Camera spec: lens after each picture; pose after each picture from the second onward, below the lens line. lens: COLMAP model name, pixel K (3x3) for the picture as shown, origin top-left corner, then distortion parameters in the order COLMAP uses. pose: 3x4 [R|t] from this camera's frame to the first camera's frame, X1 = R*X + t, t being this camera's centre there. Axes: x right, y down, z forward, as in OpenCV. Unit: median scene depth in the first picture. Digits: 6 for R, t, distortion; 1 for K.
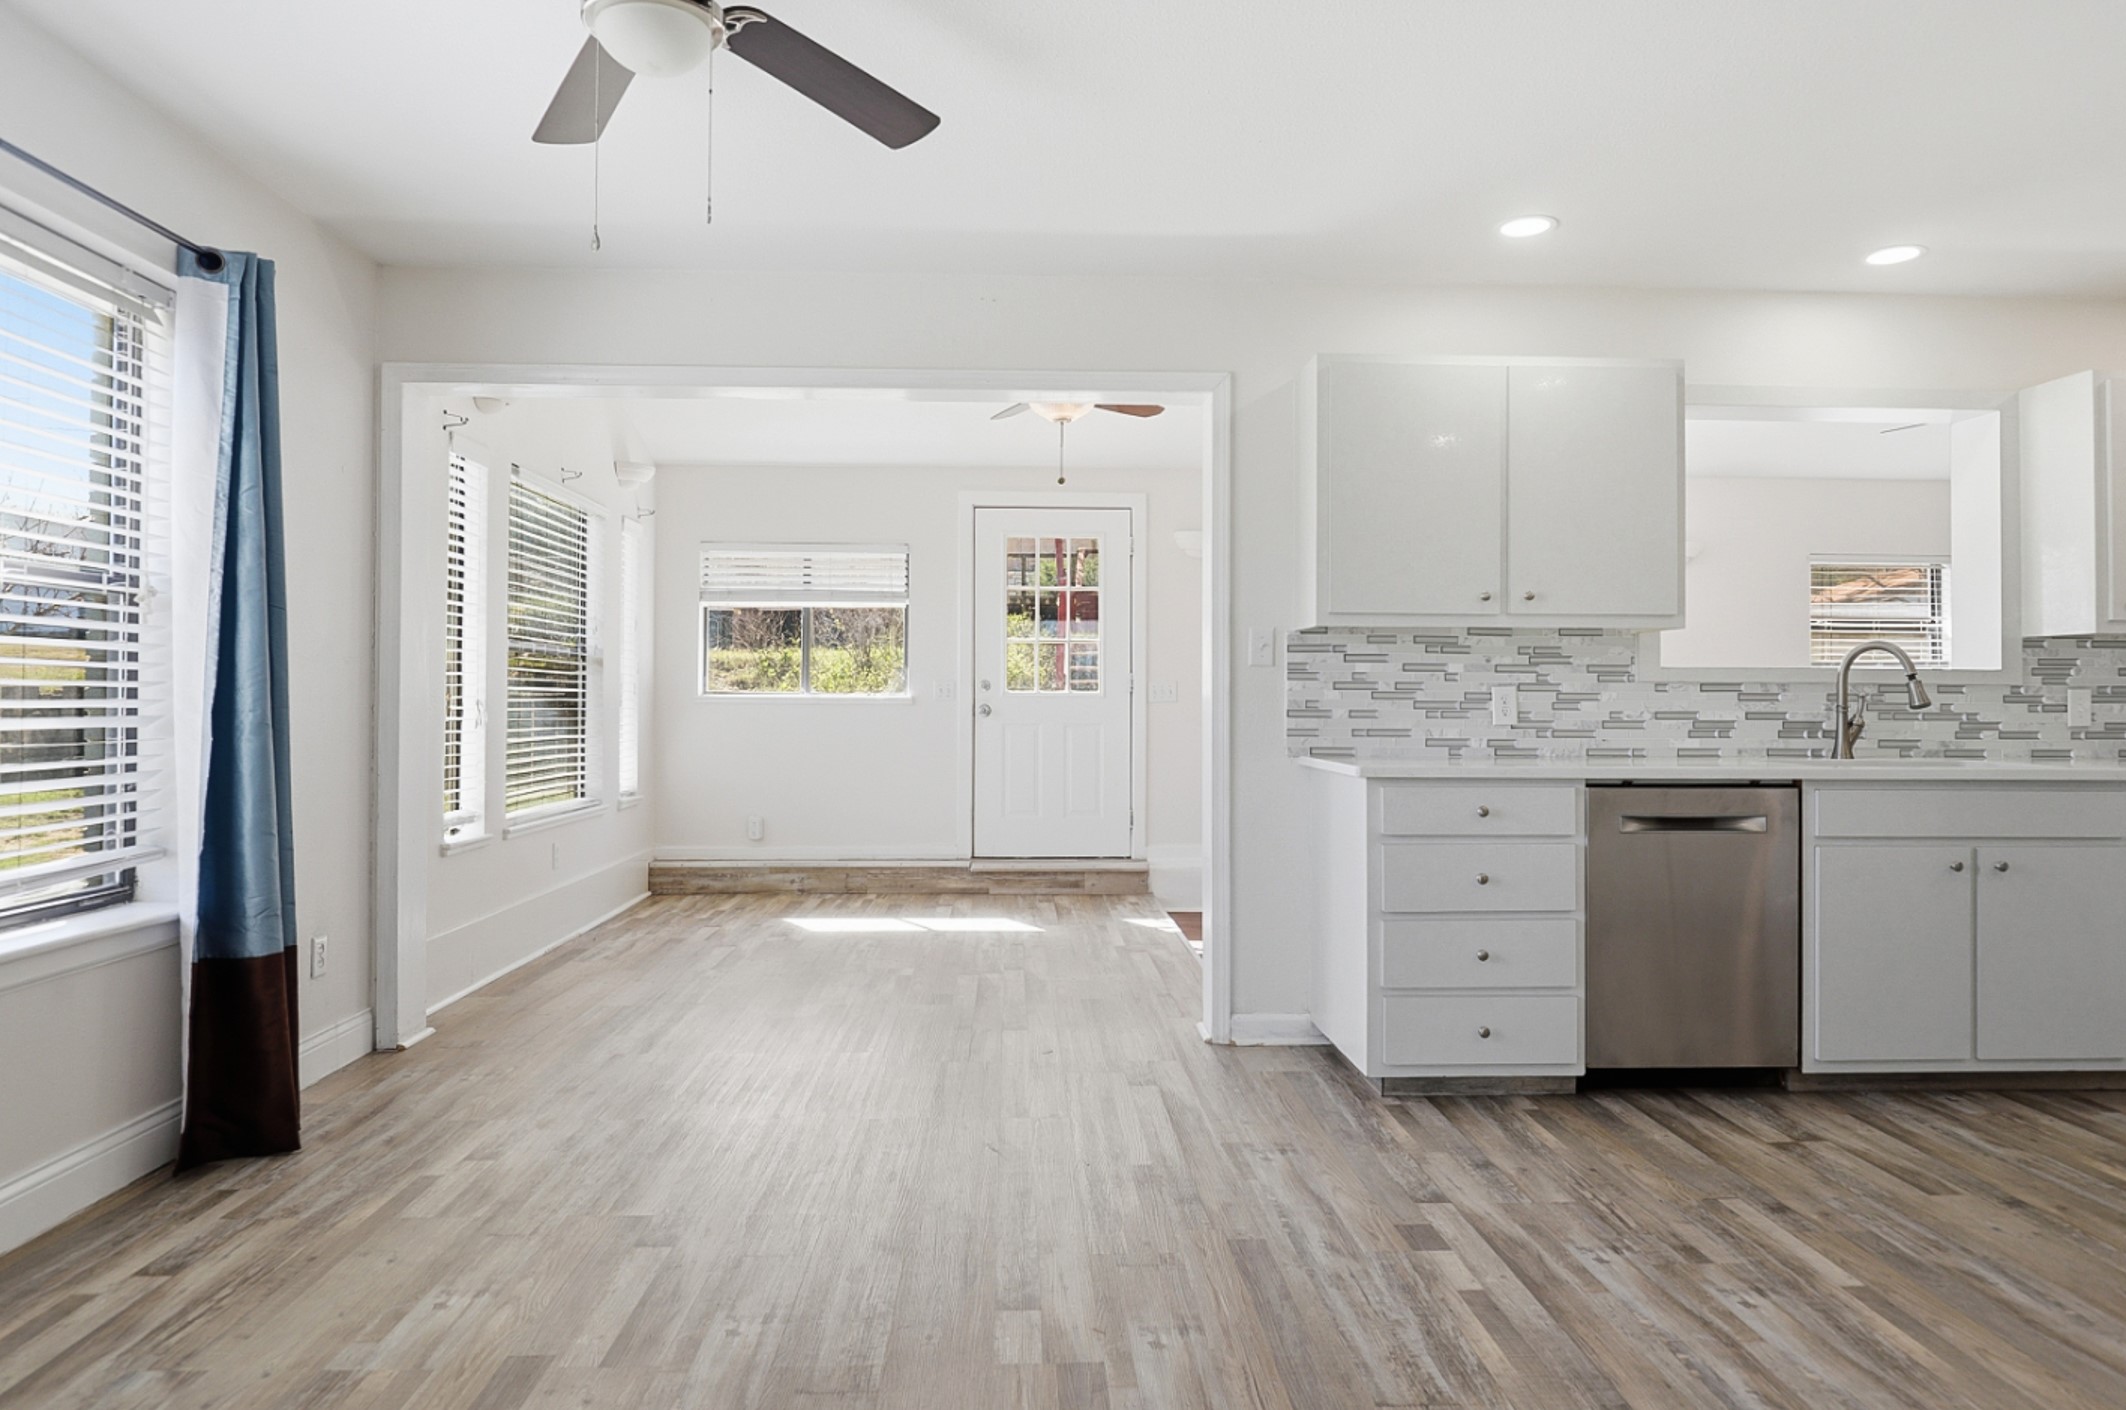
lens RADIAL K [[1263.8, 0, 1046.5], [0, 1263.8, 680.2], [0, 0, 1]] dist [0.001165, 0.000515]
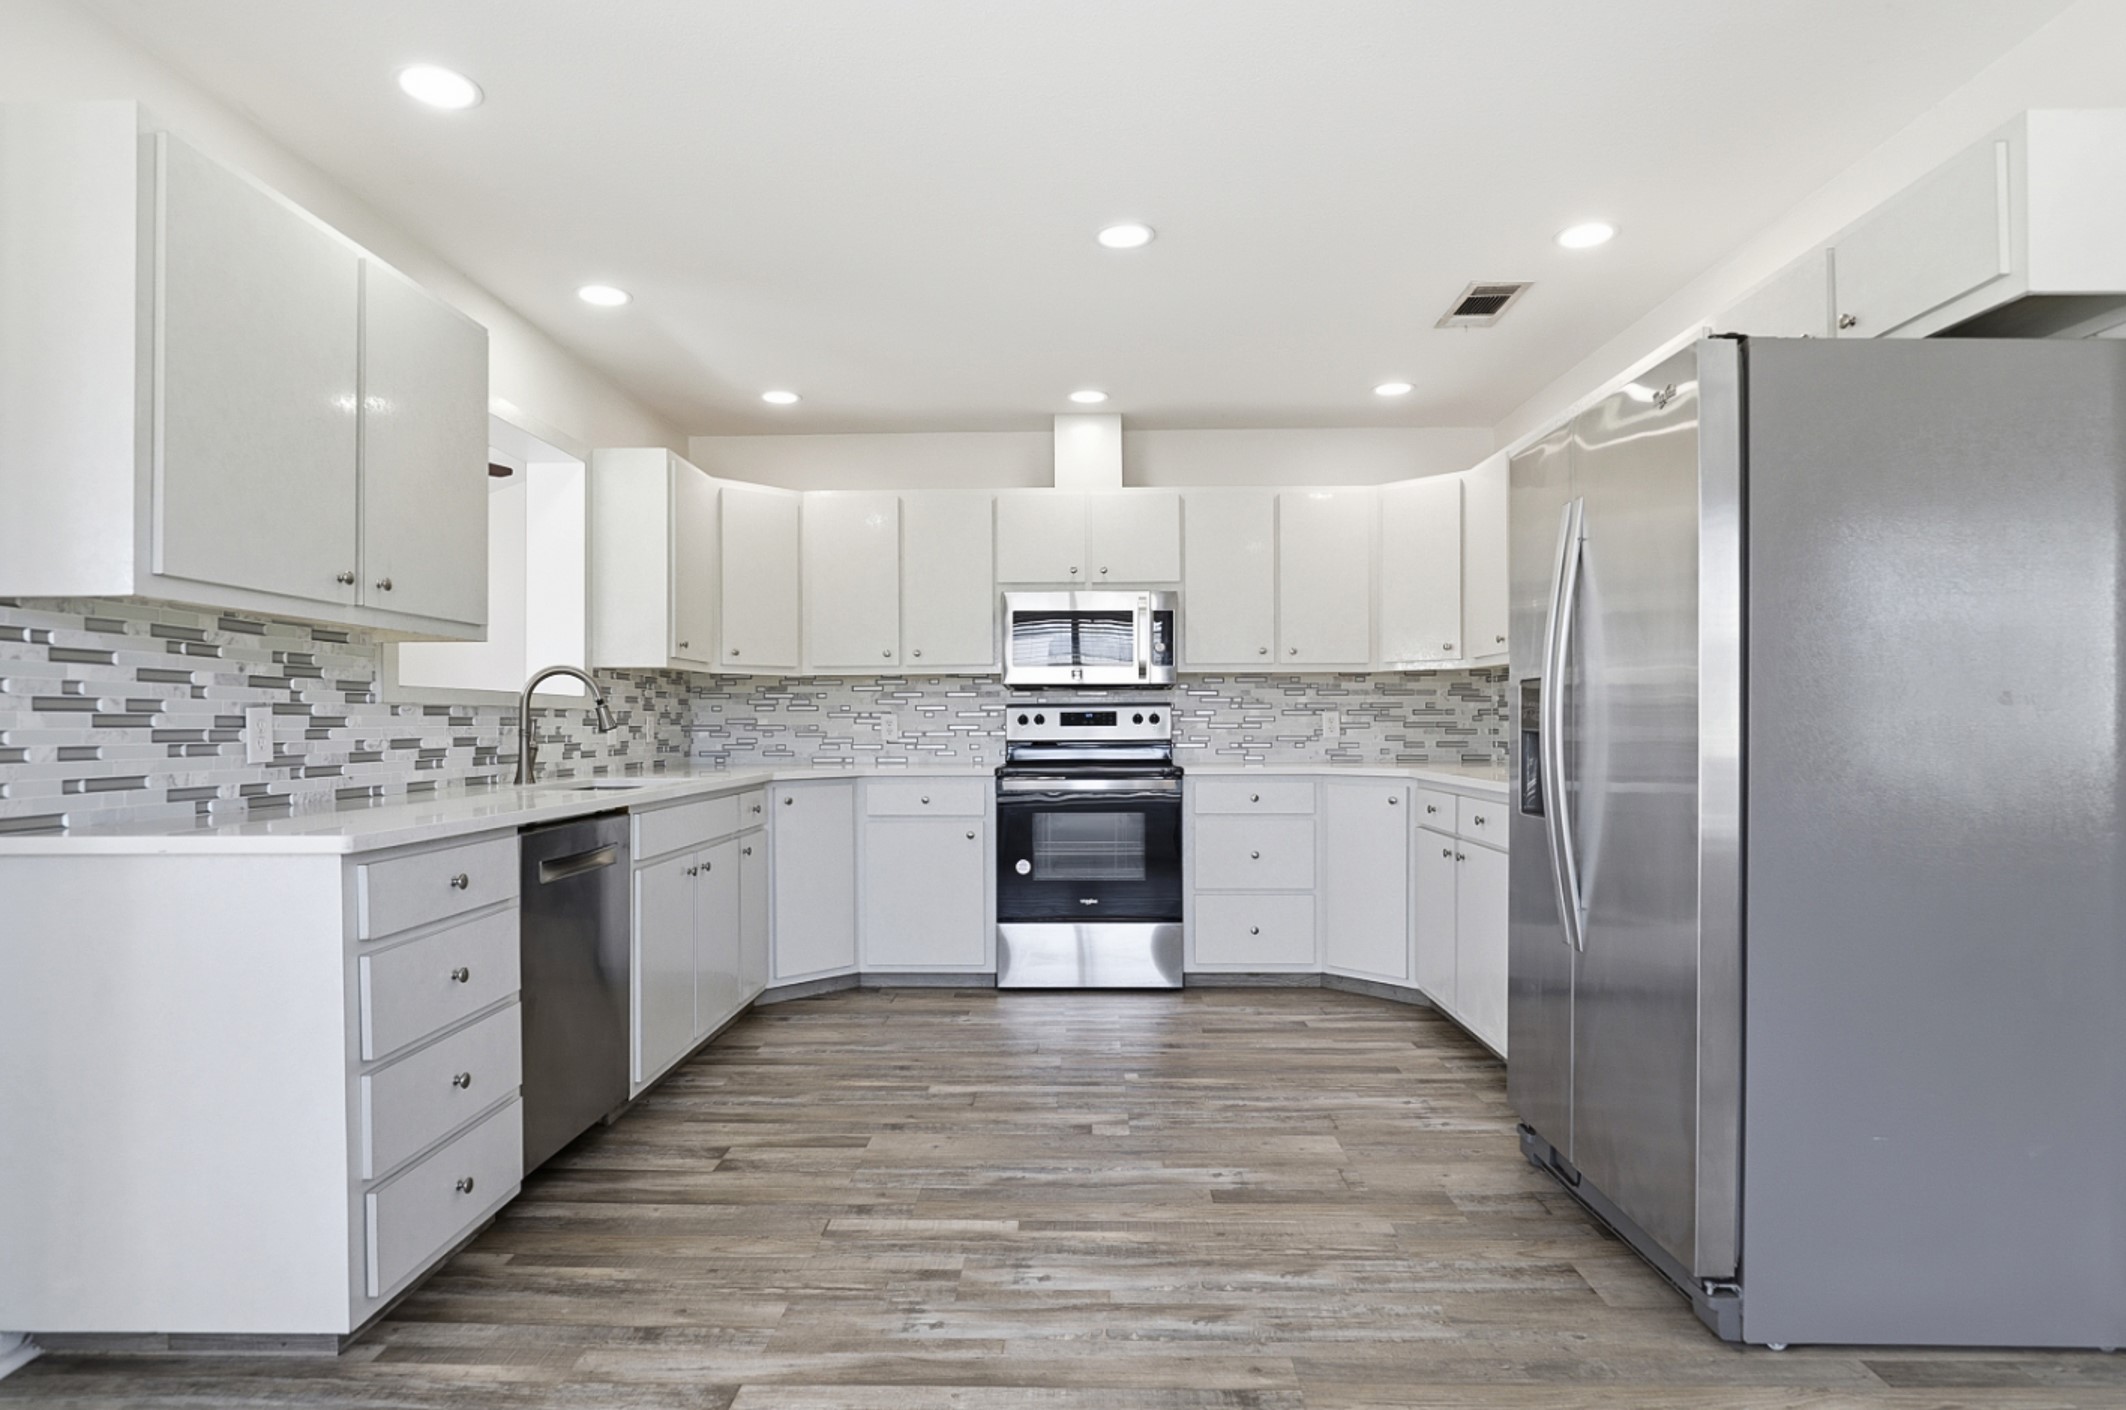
lens RADIAL K [[1167.1, 0, 1066.0], [0, 1167.1, 721.0], [0, 0, 1]] dist [-0.017585, 0.001348]
pose [[0.057845, -0.003212, 0.998320, -0.313396], [-0.009211, 0.999951, 0.003751, 0.007538], [-0.998283, -0.009413, 0.057813, 0.660277]]
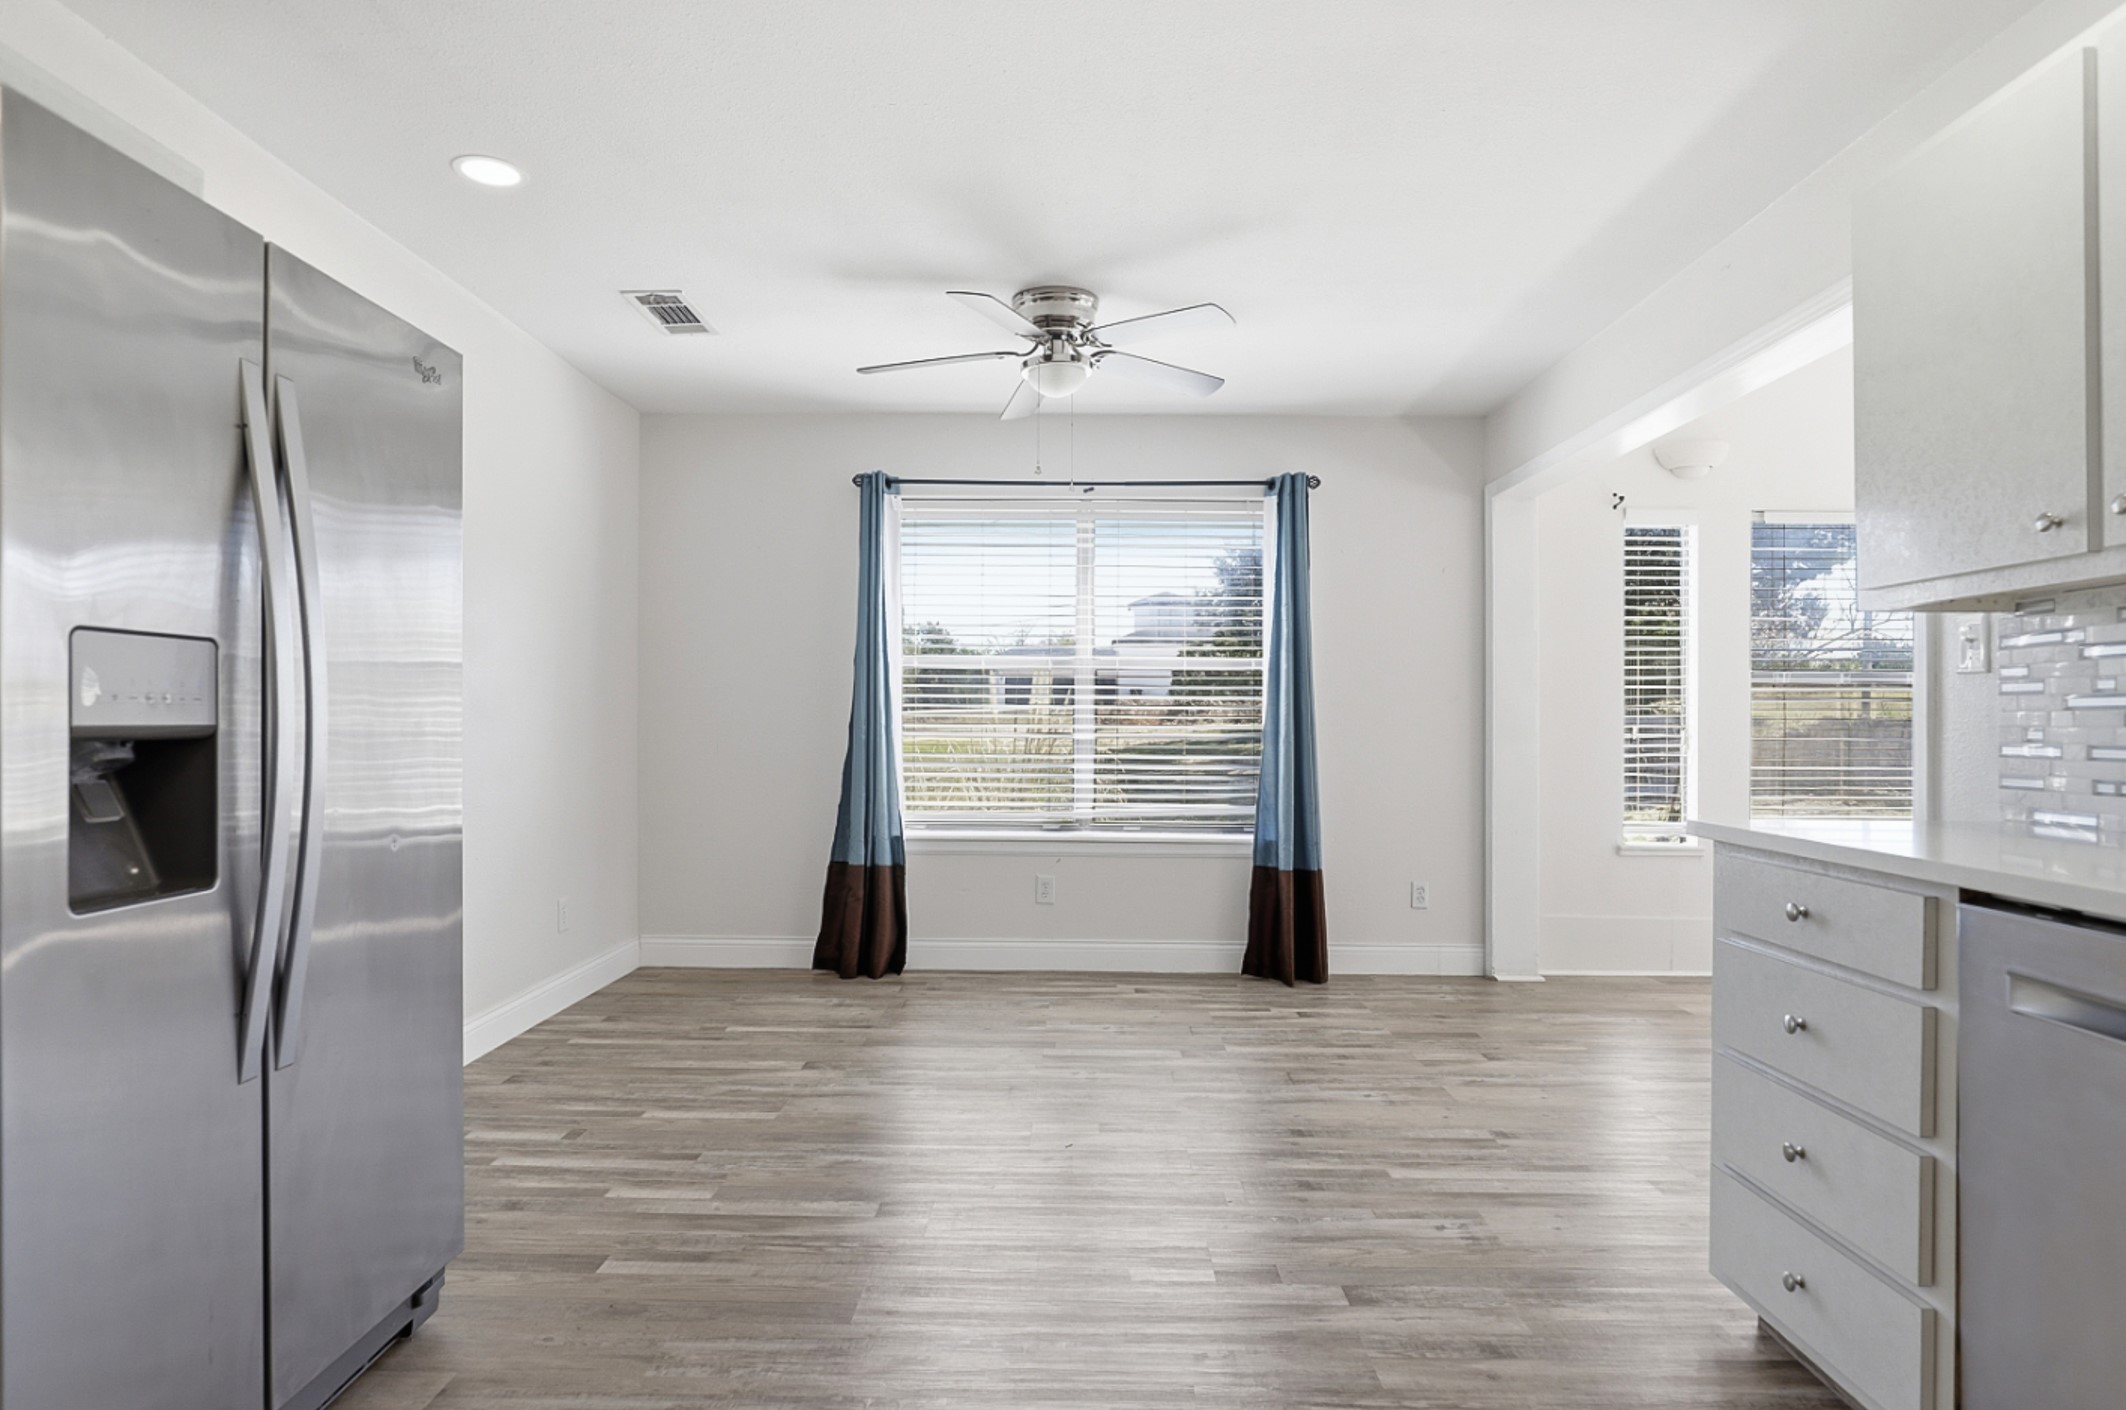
lens RADIAL K [[1167.1, 0, 1066.0], [0, 1167.1, 721.0], [0, 0, 1]] dist [-0.017585, 0.001348]
pose [[-0.047145, -0.005075, -0.998875, 0.964315], [0.009461, 0.999940, -0.005527, 0.014199], [0.998843, -0.009711, -0.047094, 0.728358]]
